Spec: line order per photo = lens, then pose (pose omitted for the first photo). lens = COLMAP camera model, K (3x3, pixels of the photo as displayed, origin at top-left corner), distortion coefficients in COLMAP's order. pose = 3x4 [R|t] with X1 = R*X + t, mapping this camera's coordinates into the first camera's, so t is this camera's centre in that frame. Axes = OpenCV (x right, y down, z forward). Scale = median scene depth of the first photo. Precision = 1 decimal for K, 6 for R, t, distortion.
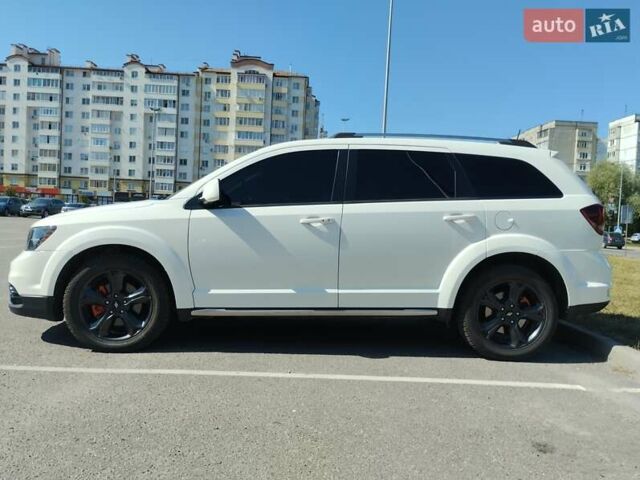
lens RADIAL K [[555.1, 0, 320.0], [0, 555.1, 241.0], [0, 0, 1]] dist [0.038732, -0.014328]
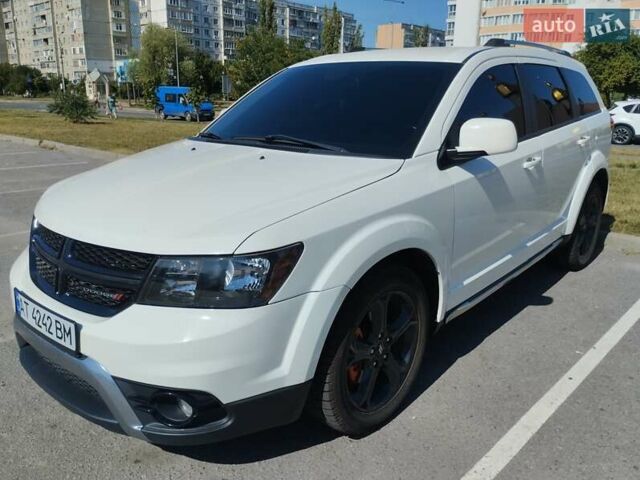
lens RADIAL K [[555.1, 0, 319.2], [0, 555.1, 240.4], [0, 0, 1]] dist [0.038732, -0.014328]
pose [[0.686703, -0.219186, 0.693107, -0.786684], [0.047722, 0.964996, 0.257886, -0.148477], [-0.725370, -0.144014, 0.673126, 0.672071]]
